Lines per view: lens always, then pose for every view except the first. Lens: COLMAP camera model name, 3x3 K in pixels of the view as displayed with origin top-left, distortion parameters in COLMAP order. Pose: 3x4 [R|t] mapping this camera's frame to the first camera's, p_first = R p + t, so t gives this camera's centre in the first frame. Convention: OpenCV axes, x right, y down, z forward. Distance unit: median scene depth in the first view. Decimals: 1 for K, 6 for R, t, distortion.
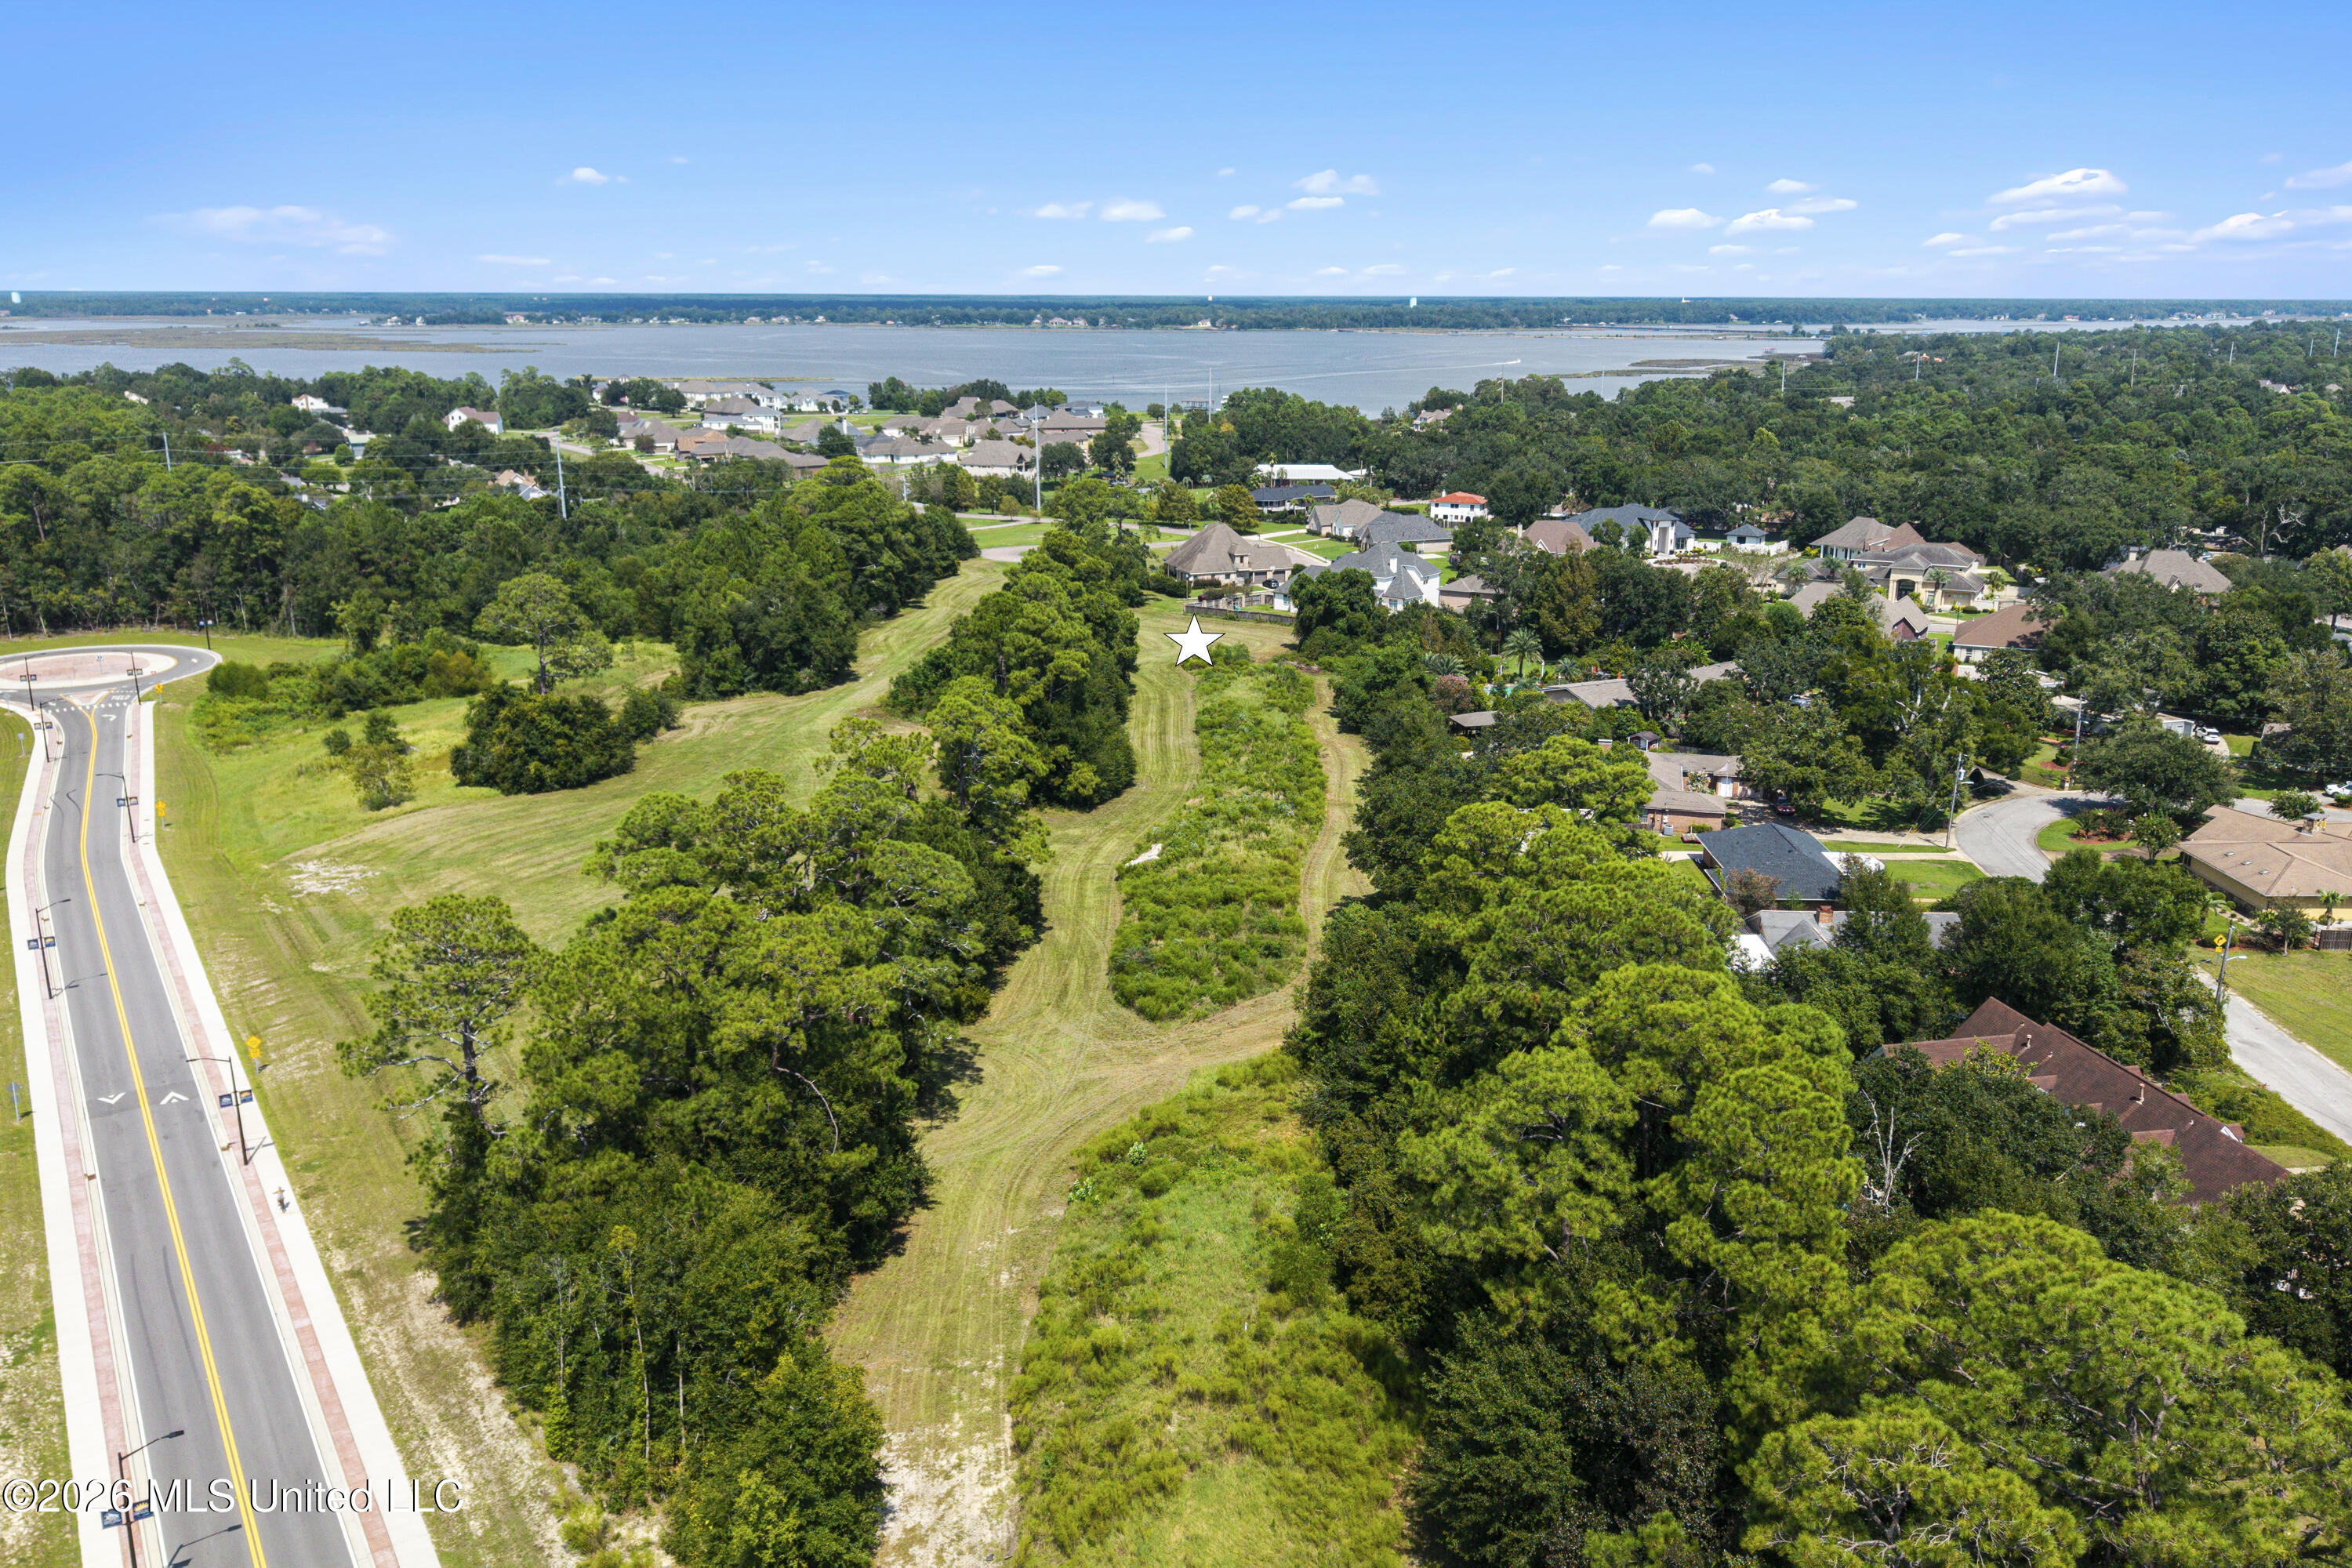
lens RADIAL K [[1858.0, 0, 1176.0], [0, 1858.0, 784.0], [0, 0, 1]] dist [0.110301, -0.237132]
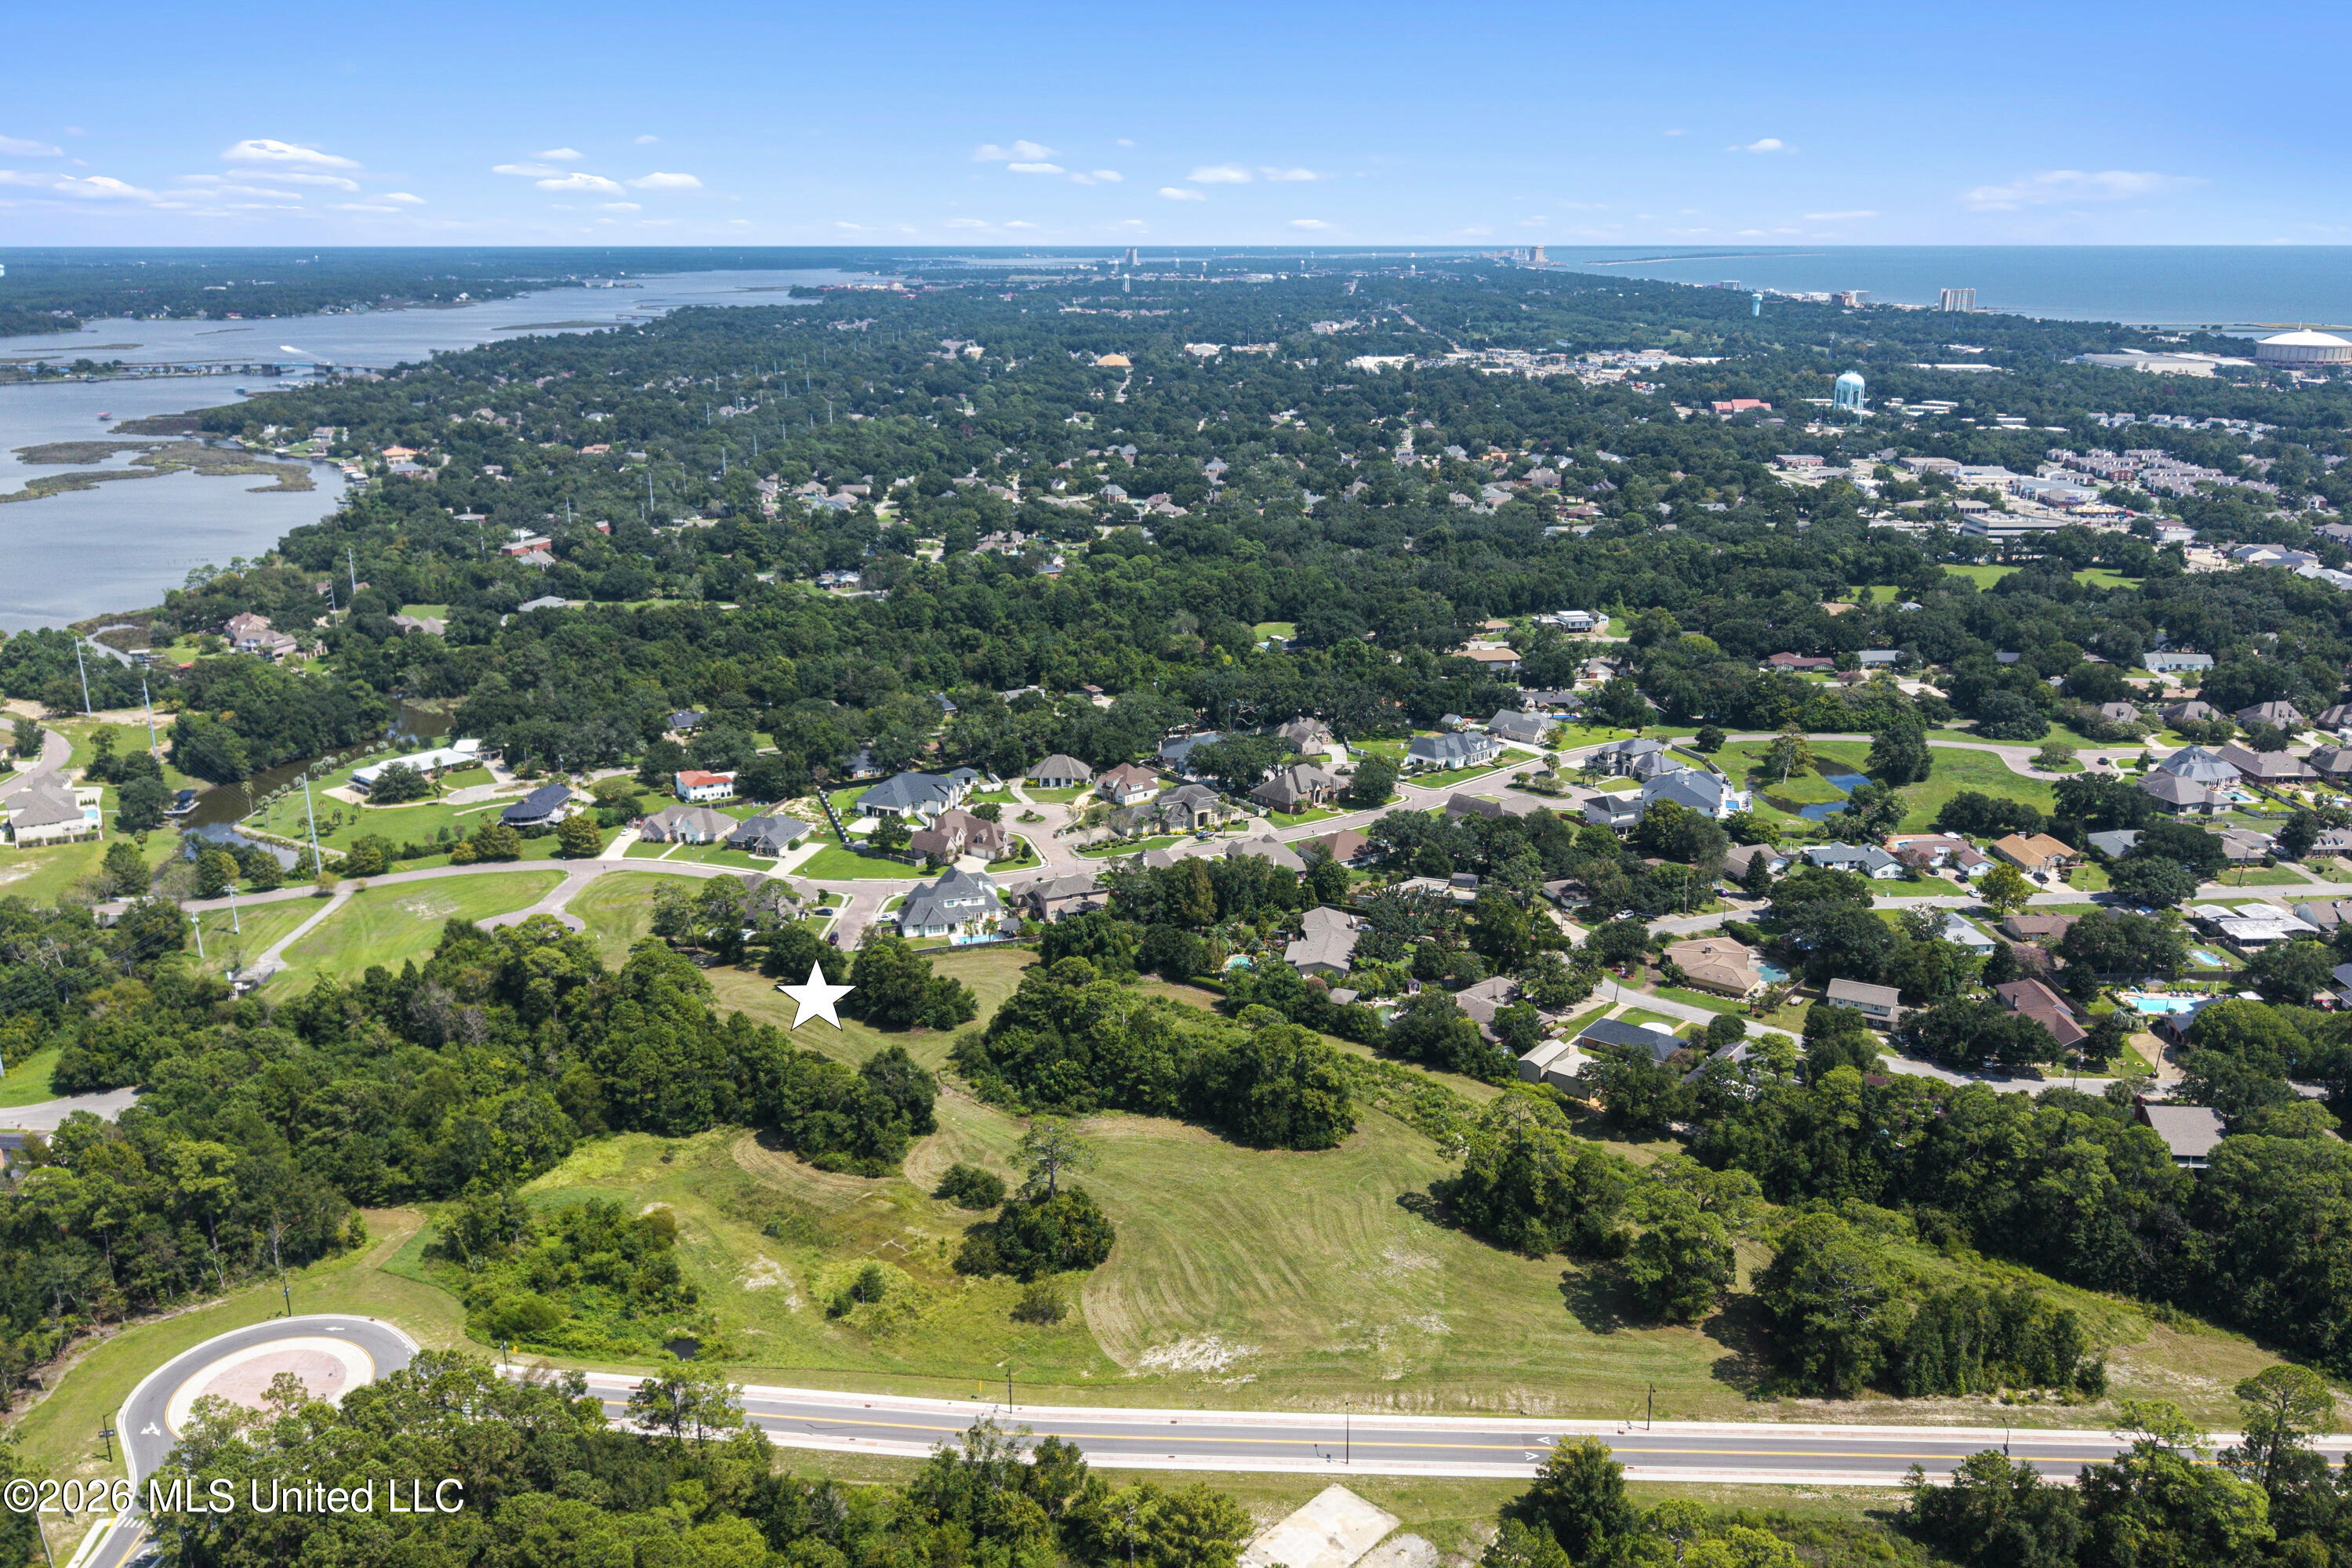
lens RADIAL K [[1903.5, 0, 1181.8], [0, 1903.5, 748.2], [0, 0, 1]] dist [0.030684, 0.000505]
pose [[0.580238, -0.218627, 0.784555, -1.417506], [0.213237, 0.970475, 0.112731, -0.553581], [-0.786037, 0.101885, 0.609726, -0.002969]]
